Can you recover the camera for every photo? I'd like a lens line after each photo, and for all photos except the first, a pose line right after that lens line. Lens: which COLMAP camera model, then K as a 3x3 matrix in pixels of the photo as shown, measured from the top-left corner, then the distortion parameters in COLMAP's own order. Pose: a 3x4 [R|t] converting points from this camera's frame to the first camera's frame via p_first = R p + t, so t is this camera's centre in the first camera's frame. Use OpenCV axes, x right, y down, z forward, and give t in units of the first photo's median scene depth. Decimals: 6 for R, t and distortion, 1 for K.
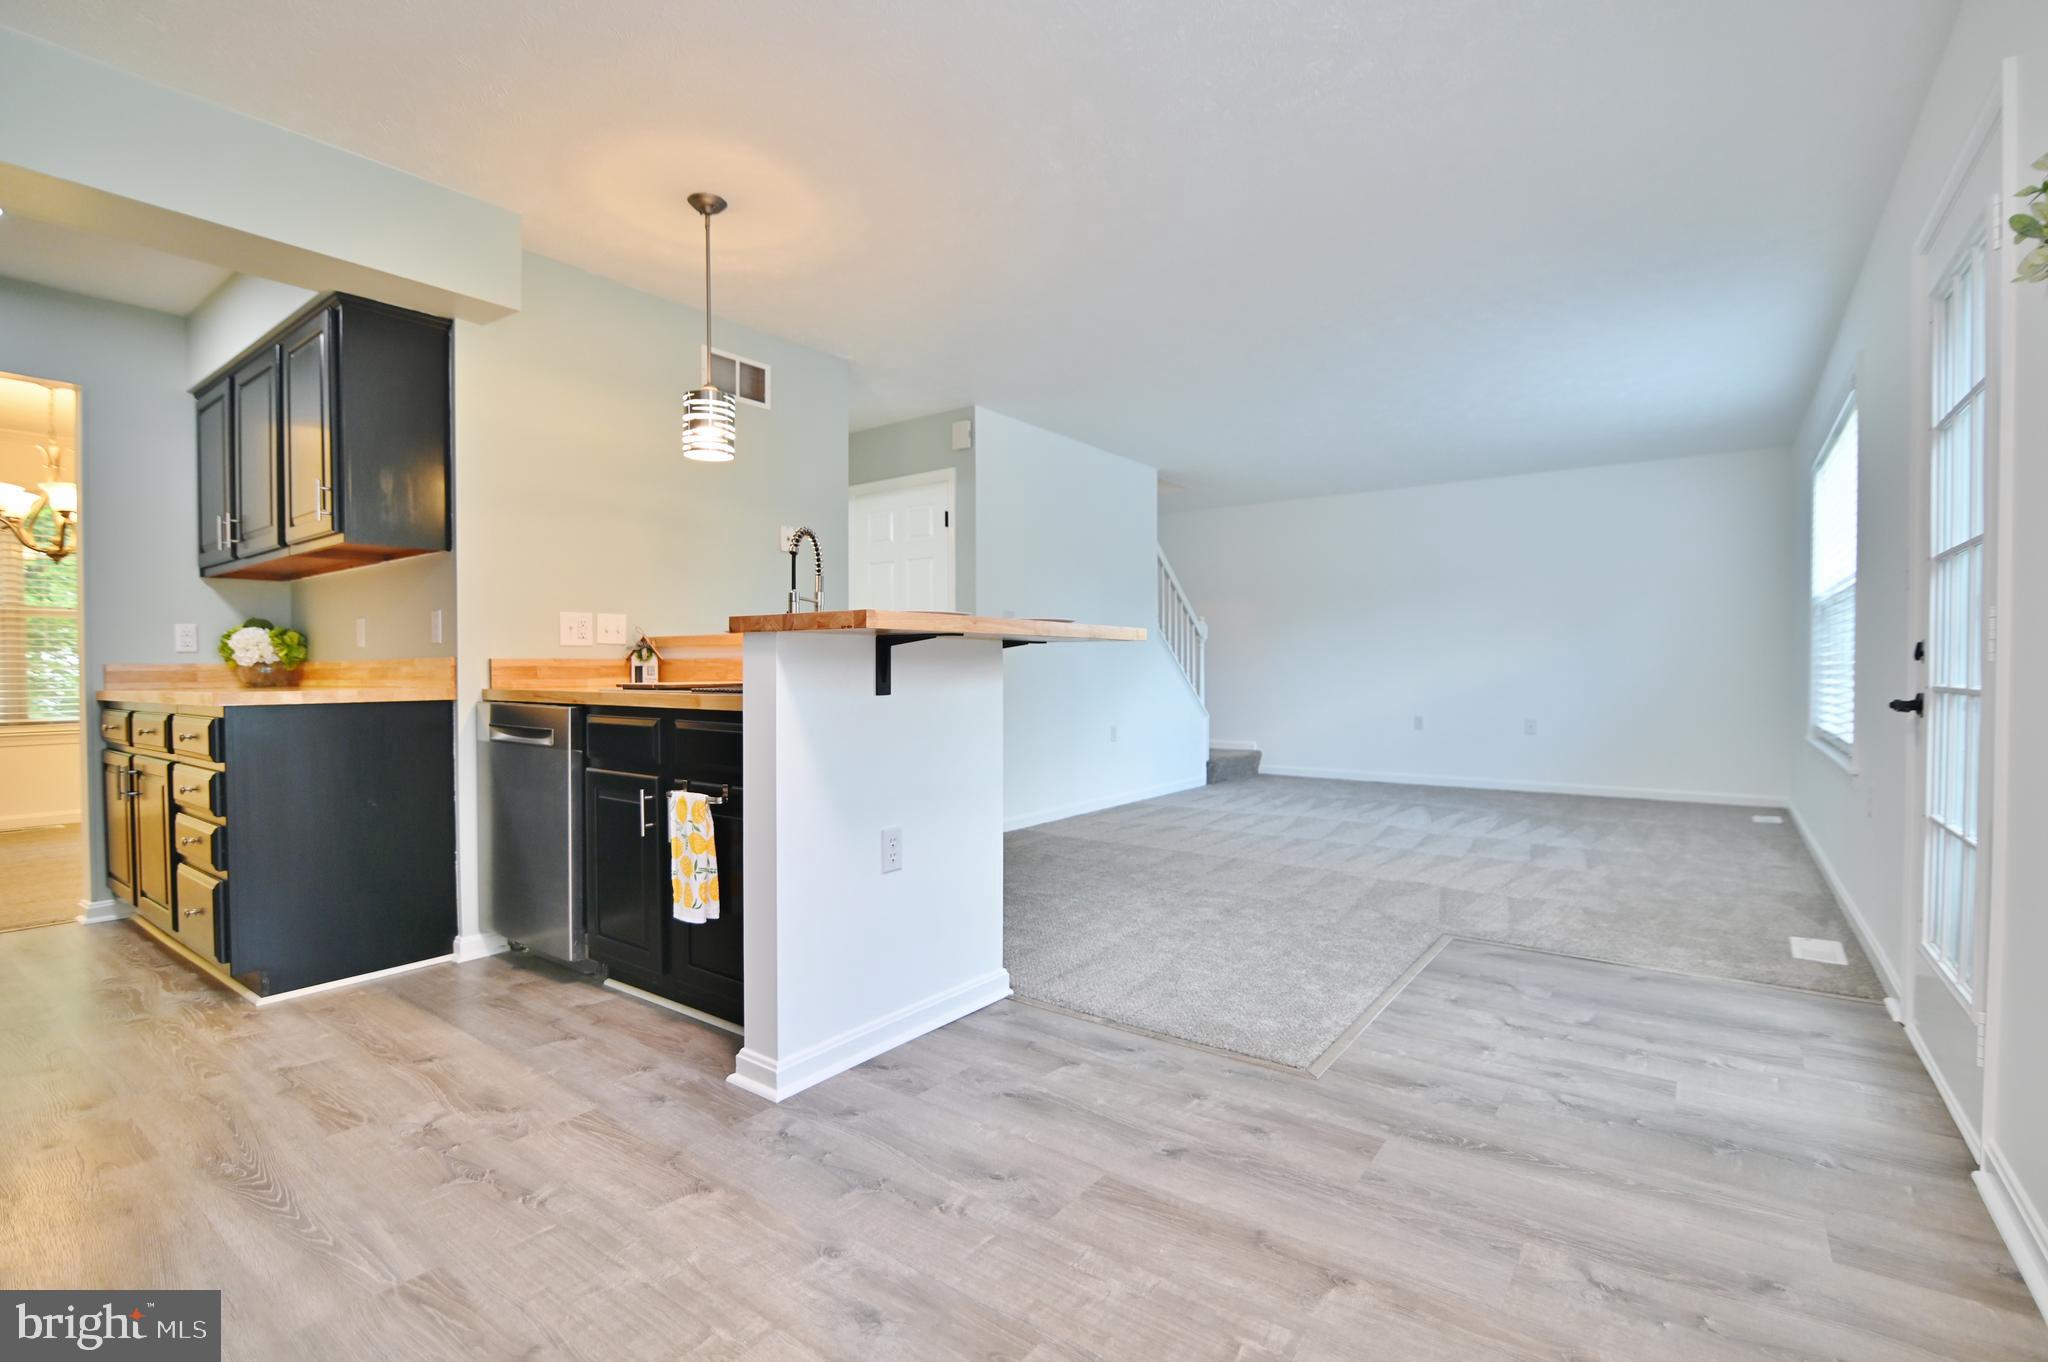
lens RADIAL K [[939.6, 0, 1029.2], [0, 939.6, 684.5], [0, 0, 1]] dist [-0.019729, 0.000781]
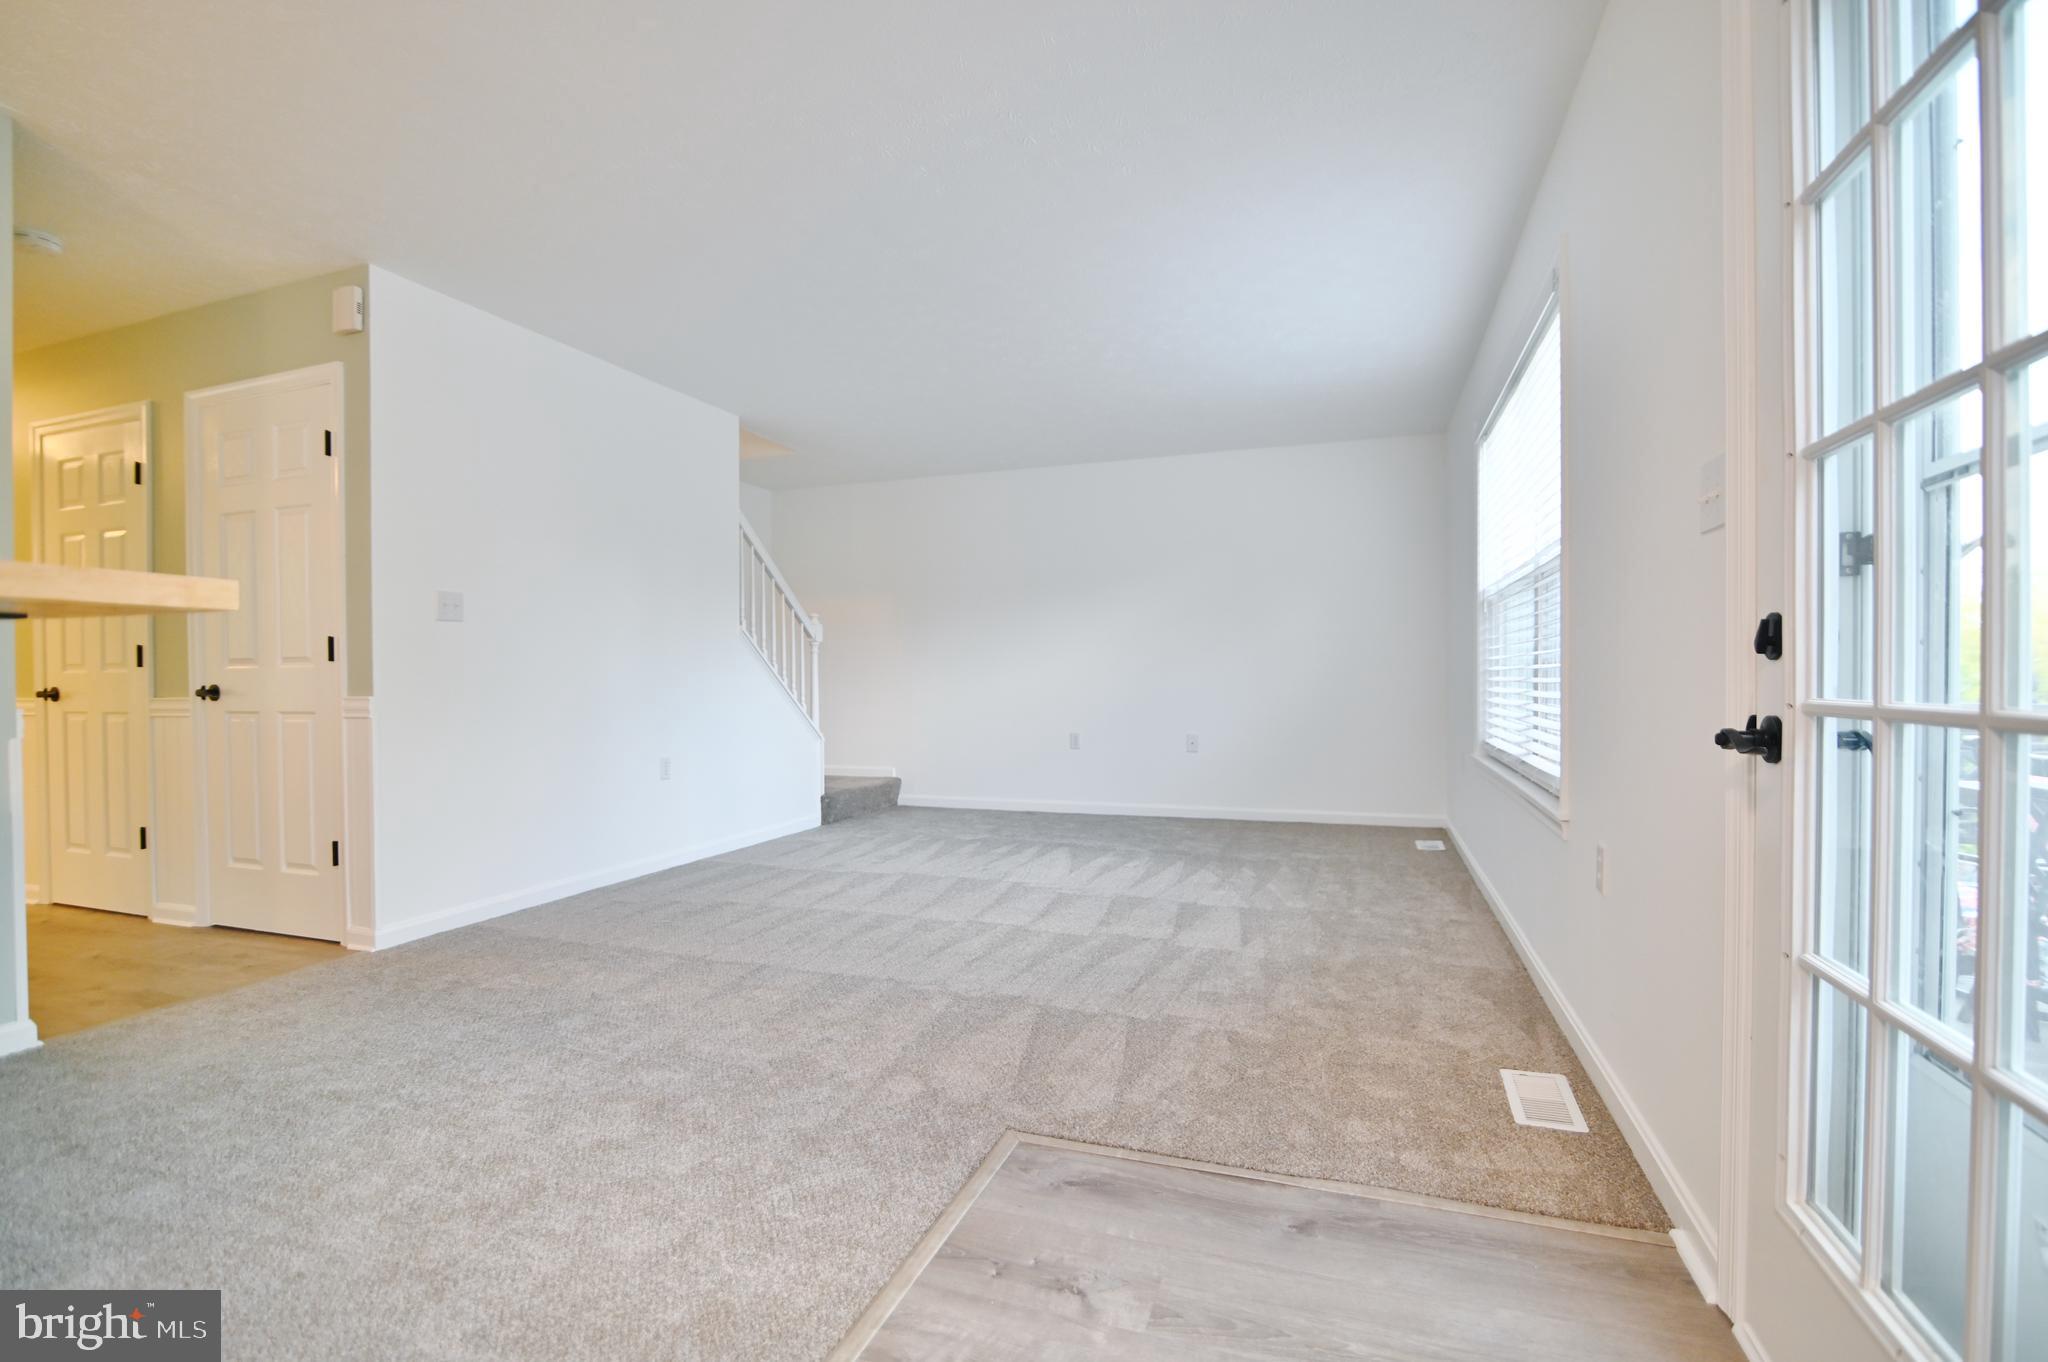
lens RADIAL K [[939.6, 0, 1029.7], [0, 939.6, 686.7], [0, 0, 1]] dist [-0.019729, 0.000781]
pose [[0.956308, -0.007064, 0.292277, 0.232717], [0.009767, 0.999922, -0.007791, -0.004291], [-0.292199, 0.010306, 0.956302, 0.351161]]
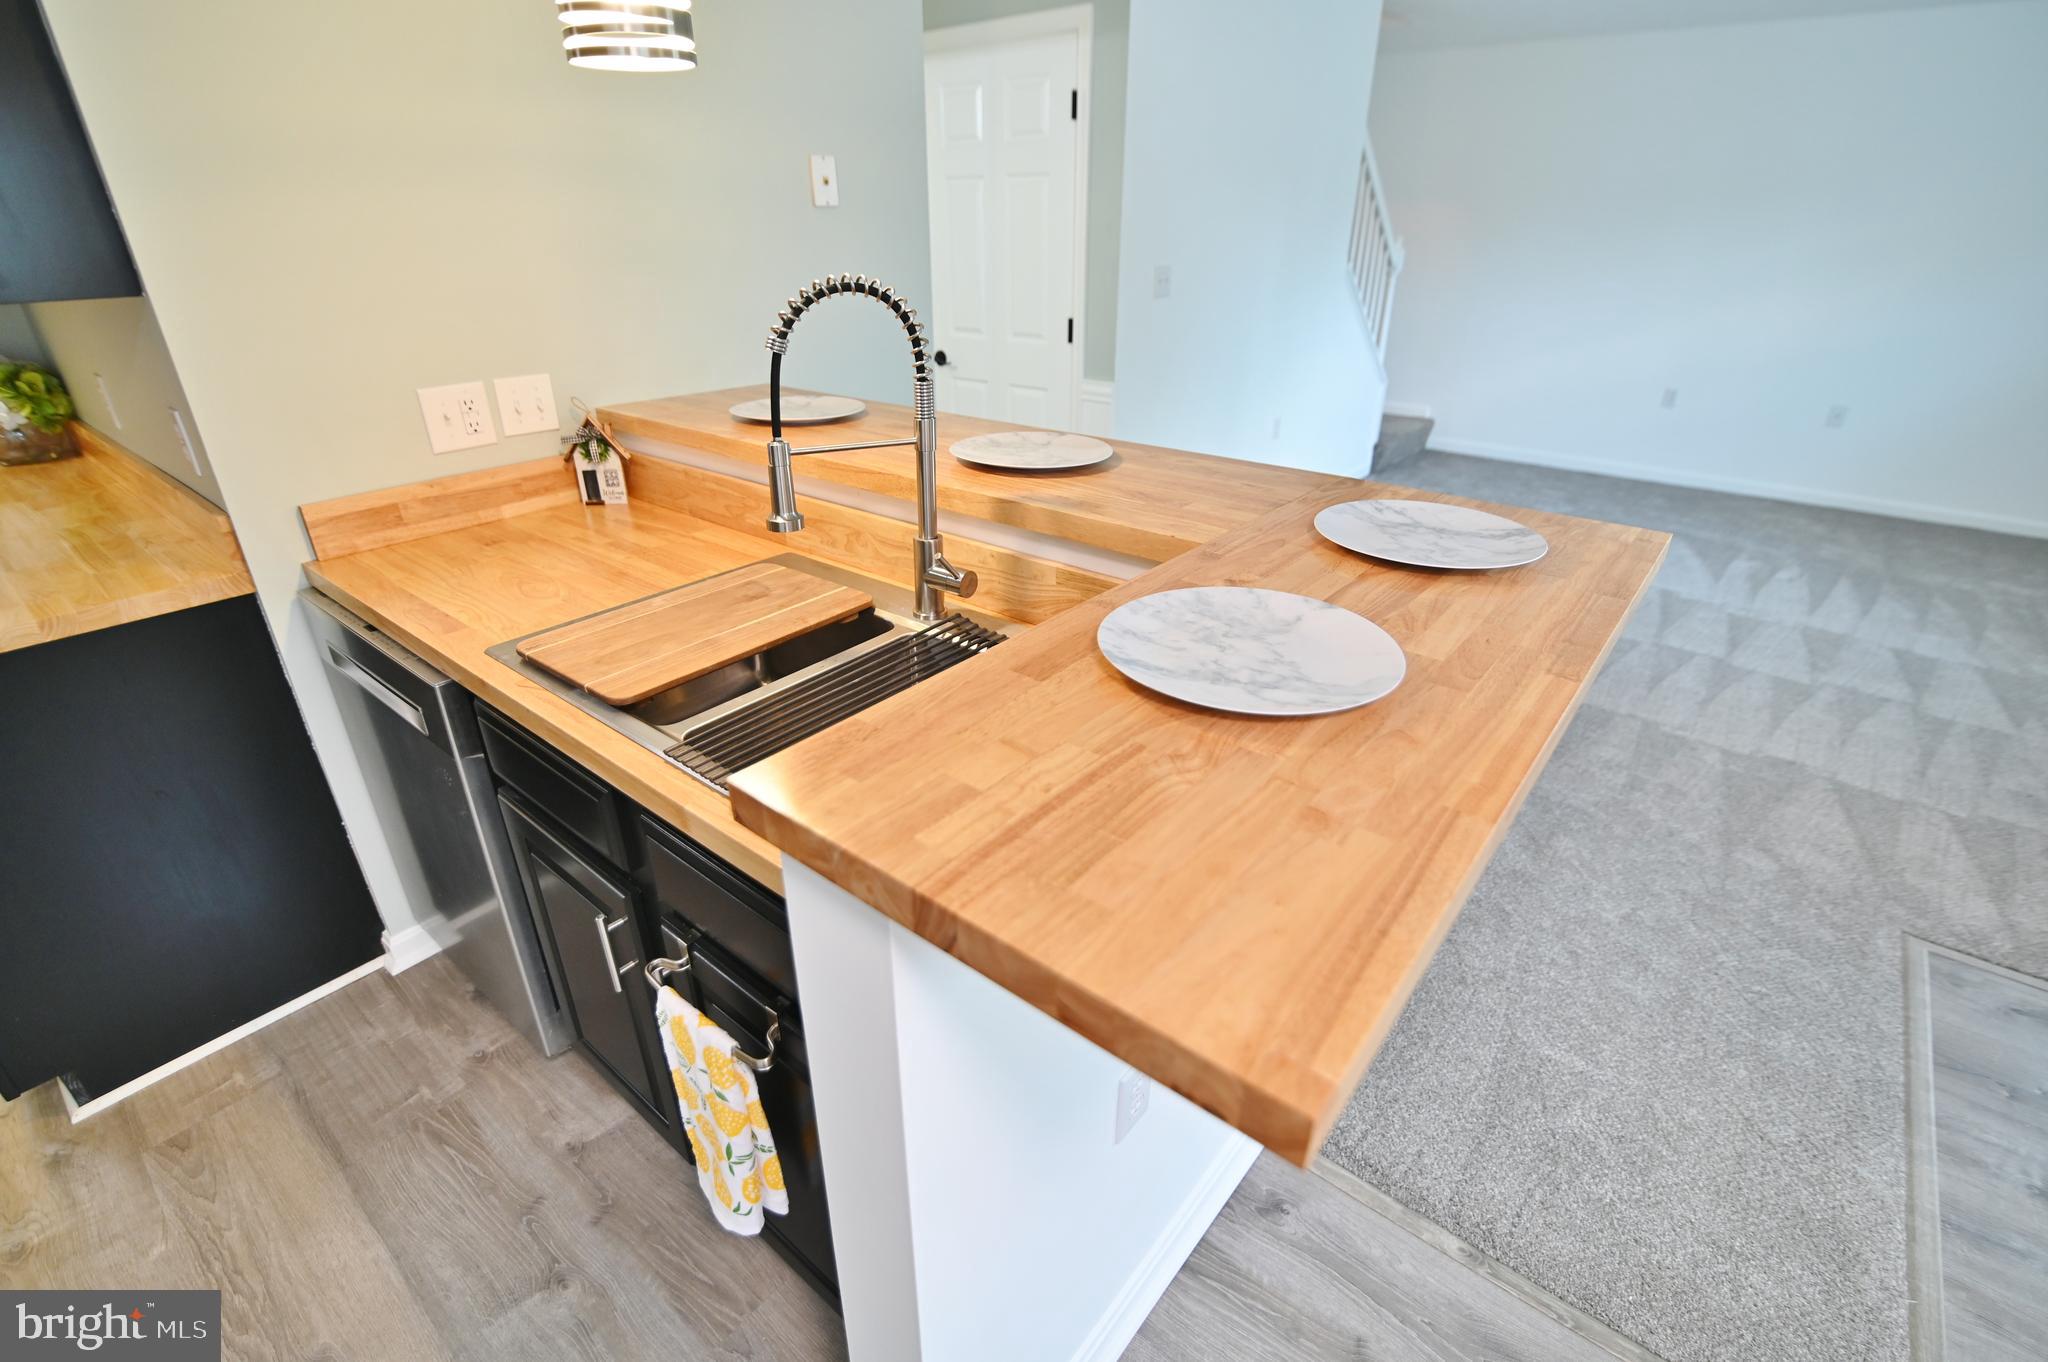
lens RADIAL K [[939.6, 0, 1027.8], [0, 939.6, 681.8], [0, 0, 1]] dist [-0.019729, 0.000781]
pose [[0.998831, 0.024950, -0.041400, -0.108022], [-0.004861, 0.903984, 0.427539, -0.125616], [0.048092, -0.426838, 0.903048, 0.385177]]
